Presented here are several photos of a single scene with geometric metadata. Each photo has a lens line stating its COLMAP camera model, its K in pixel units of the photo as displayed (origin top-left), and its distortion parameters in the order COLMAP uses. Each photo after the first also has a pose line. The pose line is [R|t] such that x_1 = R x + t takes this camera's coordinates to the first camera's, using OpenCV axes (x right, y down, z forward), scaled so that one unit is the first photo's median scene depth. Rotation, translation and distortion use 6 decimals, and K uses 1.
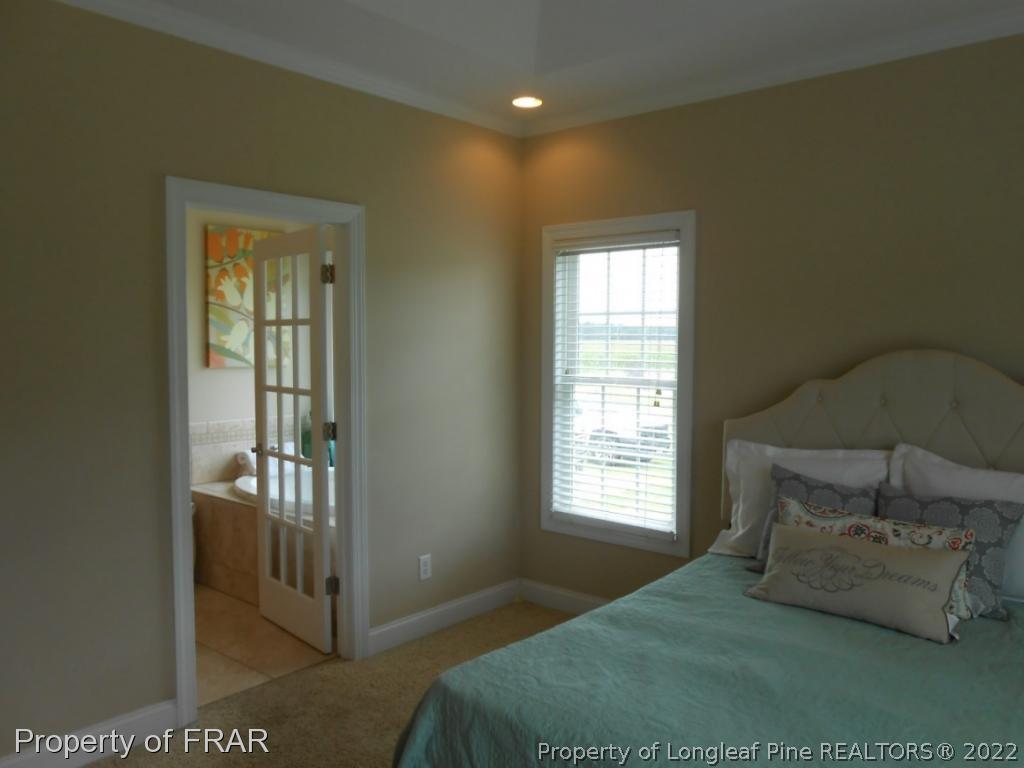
lens RADIAL K [[800.0, 0, 511.7], [0, 800.0, 375.4], [0, 0, 1]] dist [-0.046739, 0.064387]
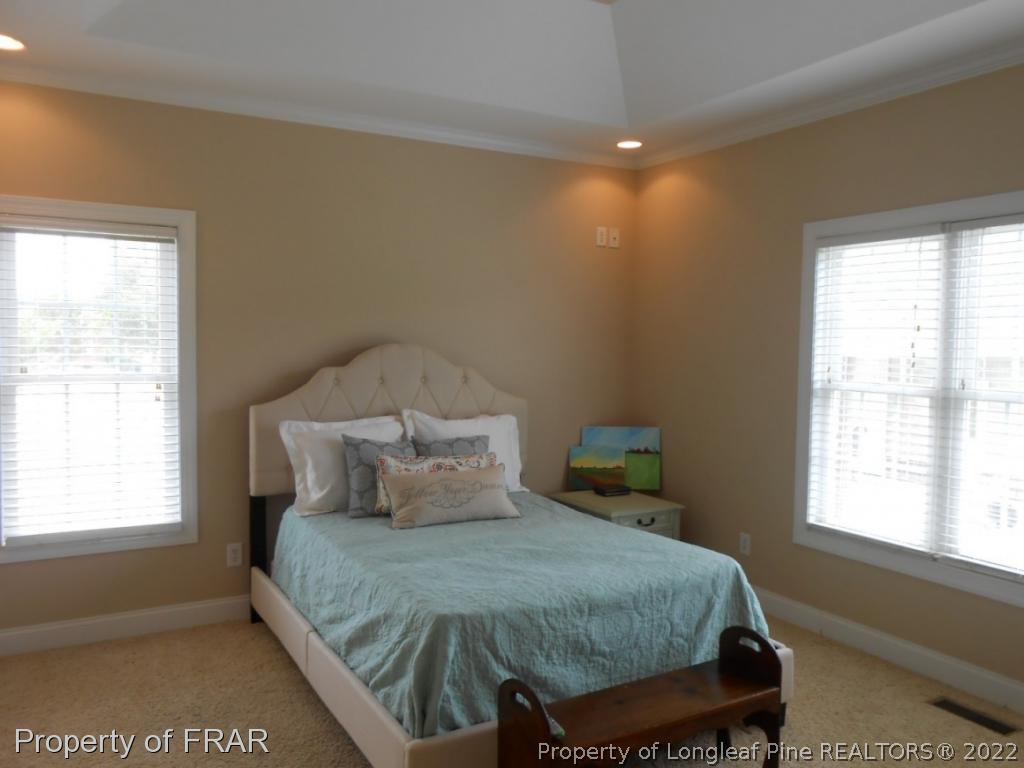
lens RADIAL K [[800.0, 0, 512.0], [0, 800.0, 390.9], [0, 0, 1]] dist [-0.046739, 0.064387]
pose [[0.351750, -0.057421, 0.934331, -0.799288], [0.031165, 0.998282, 0.049618, -0.012298], [-0.935575, 0.011665, 0.352935, 0.316957]]
